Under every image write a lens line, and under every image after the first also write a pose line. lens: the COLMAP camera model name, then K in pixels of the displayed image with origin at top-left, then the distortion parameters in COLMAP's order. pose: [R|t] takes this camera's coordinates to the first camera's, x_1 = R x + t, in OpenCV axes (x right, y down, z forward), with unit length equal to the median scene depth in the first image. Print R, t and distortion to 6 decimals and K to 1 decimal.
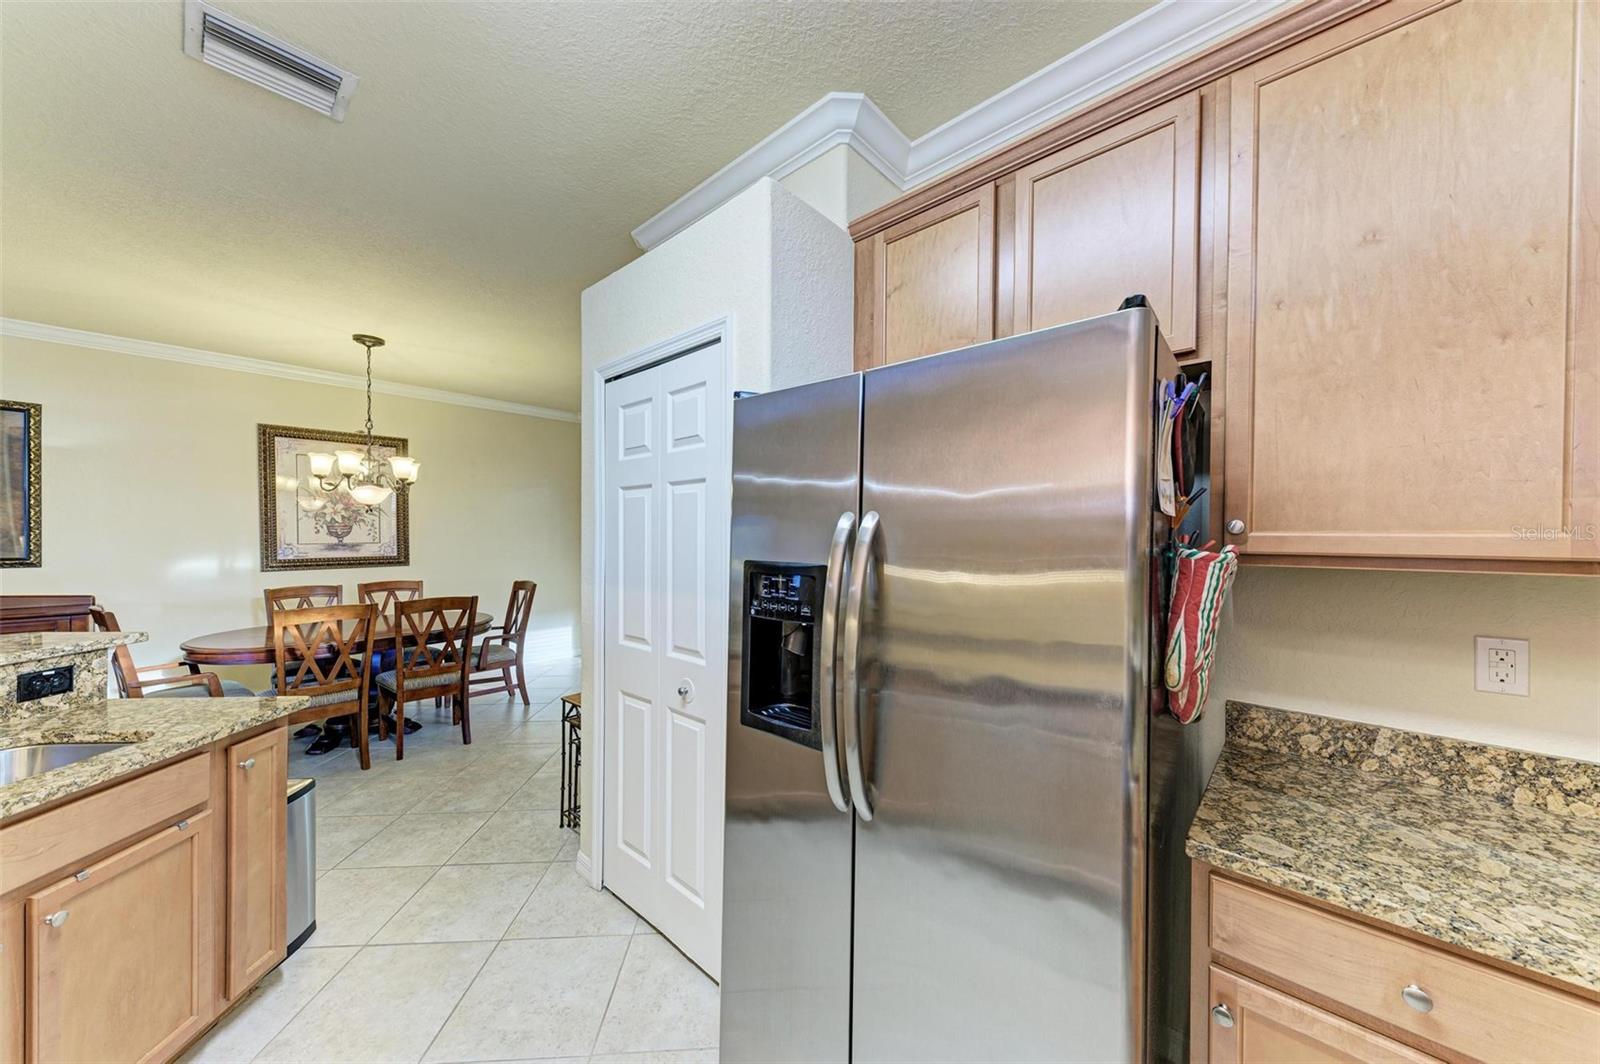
lens RADIAL K [[554.4, 0, 800.7], [0, 554.4, 538.7], [0, 0, 1]] dist [0.014895, -0.002217]
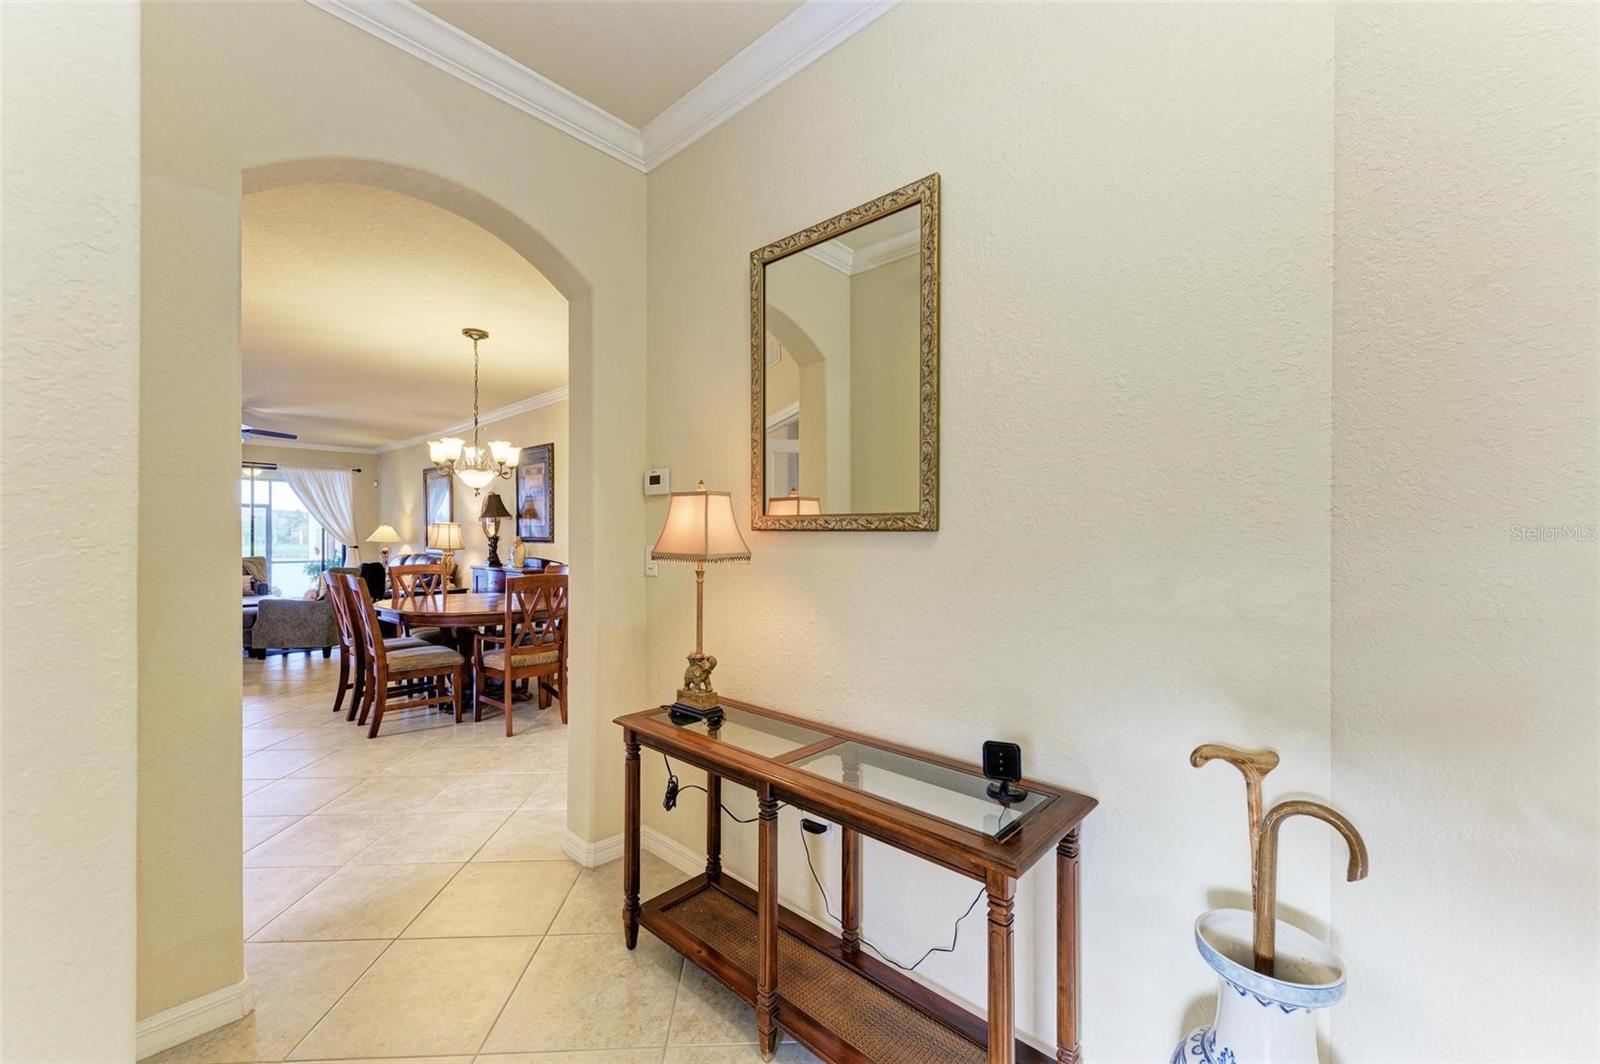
lens RADIAL K [[617.0, 0, 803.6], [0, 617.0, 536.2], [0, 0, 1]] dist [0.010430, 0.000143]
pose [[-0.001314, -0.003833, -0.999992, 0.961601], [-0.008288, 0.999958, -0.003822, 0.070920], [0.999965, 0.008283, -0.001346, 3.889479]]
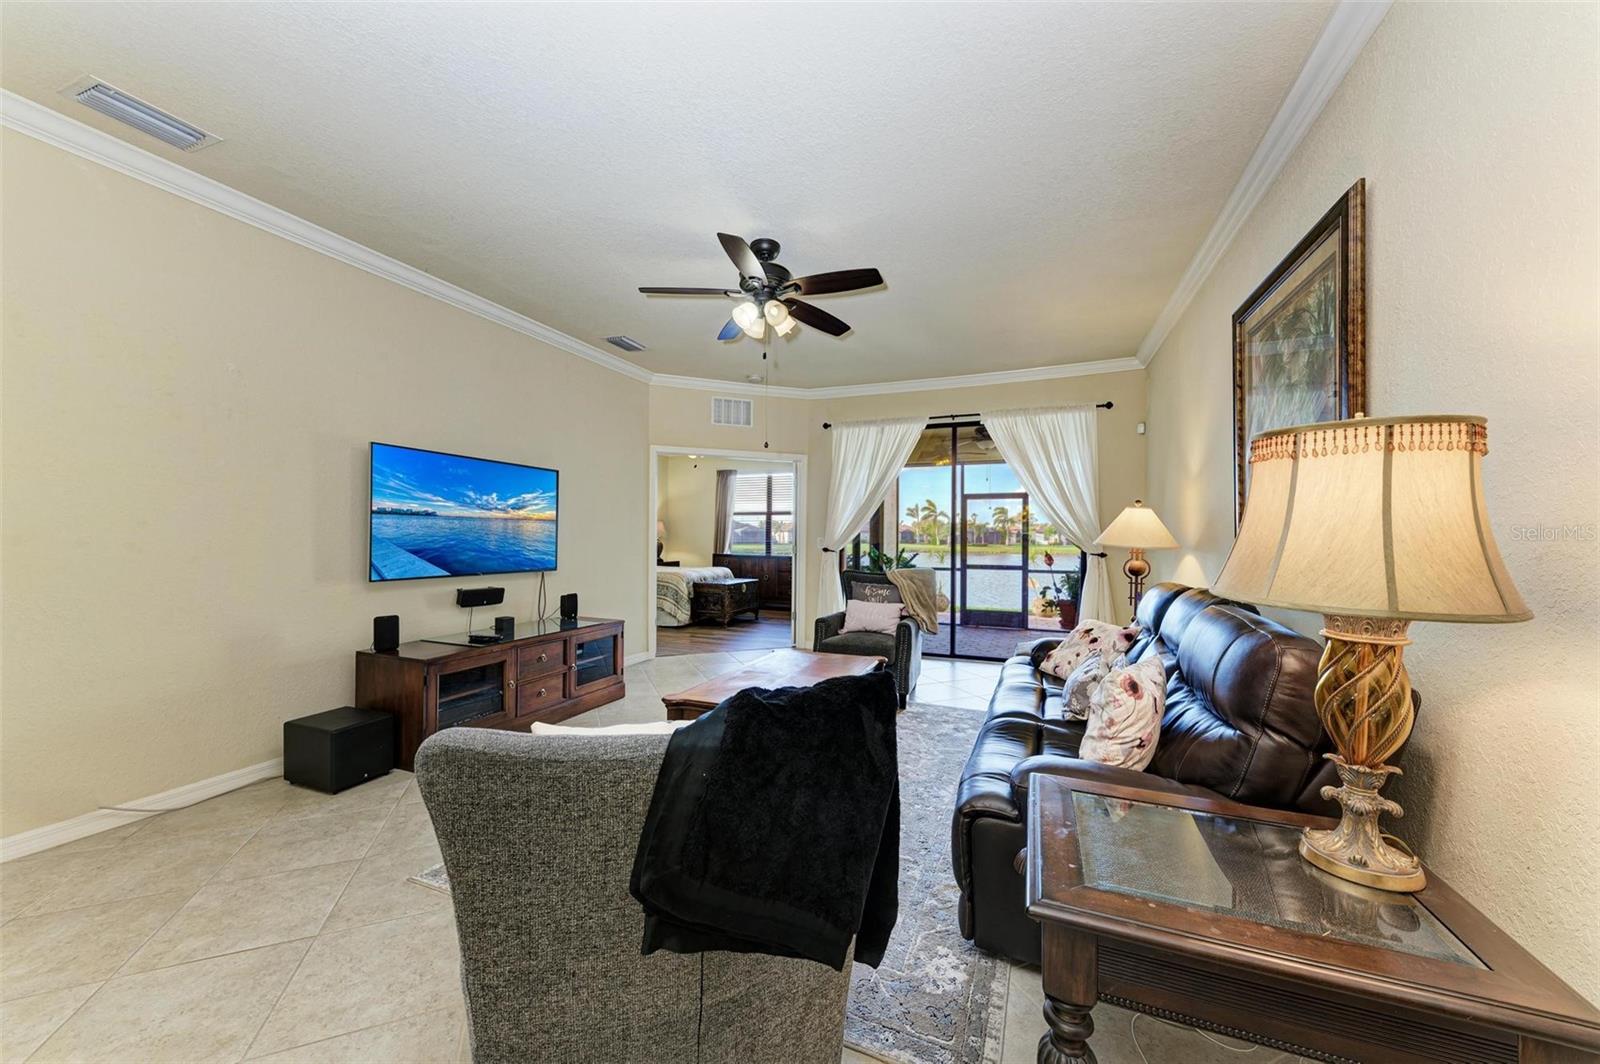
lens RADIAL K [[572.8, 0, 802.6], [0, 572.8, 537.6], [0, 0, 1]] dist [0.009197, -0.003068]
pose [[-0.941120, -0.007099, -0.337998, -2.984587], [-0.009551, 0.999939, 0.005591, 0.101481], [0.337938, 0.008490, -0.941130, 1.542536]]
